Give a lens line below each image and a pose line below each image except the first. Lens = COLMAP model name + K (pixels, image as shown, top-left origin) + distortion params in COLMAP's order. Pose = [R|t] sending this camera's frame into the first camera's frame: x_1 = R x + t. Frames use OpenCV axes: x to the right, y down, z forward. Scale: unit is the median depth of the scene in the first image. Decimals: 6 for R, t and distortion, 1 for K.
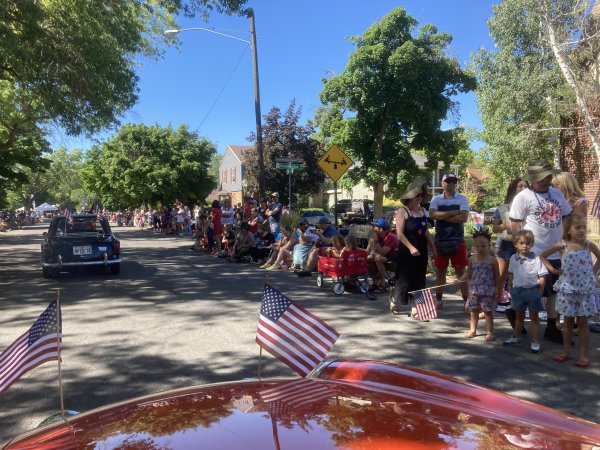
lens RADIAL K [[487.5, 0, 301.8], [0, 487.5, 226.8], [0, 0, 1]] dist [0.014102, -0.000390]
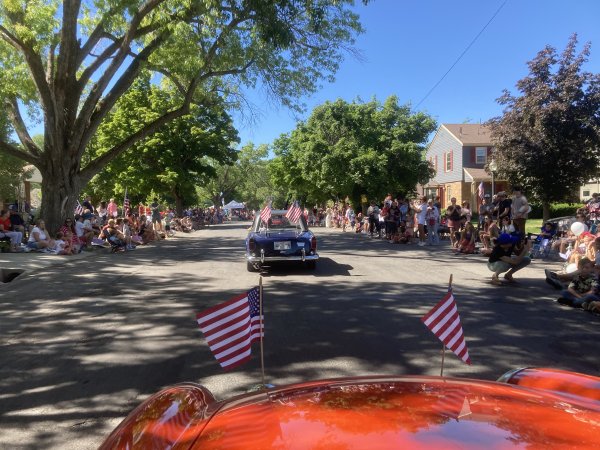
lens RADIAL K [[487.5, 0, 299.6], [0, 487.5, 224.3], [0, 0, 1]] dist [0.014102, -0.000390]
pose [[0.939630, 0.008410, -0.342088, -0.118165], [-0.008660, 0.999962, 0.000794, -0.006422], [0.342082, 0.002216, 0.939667, 0.231980]]
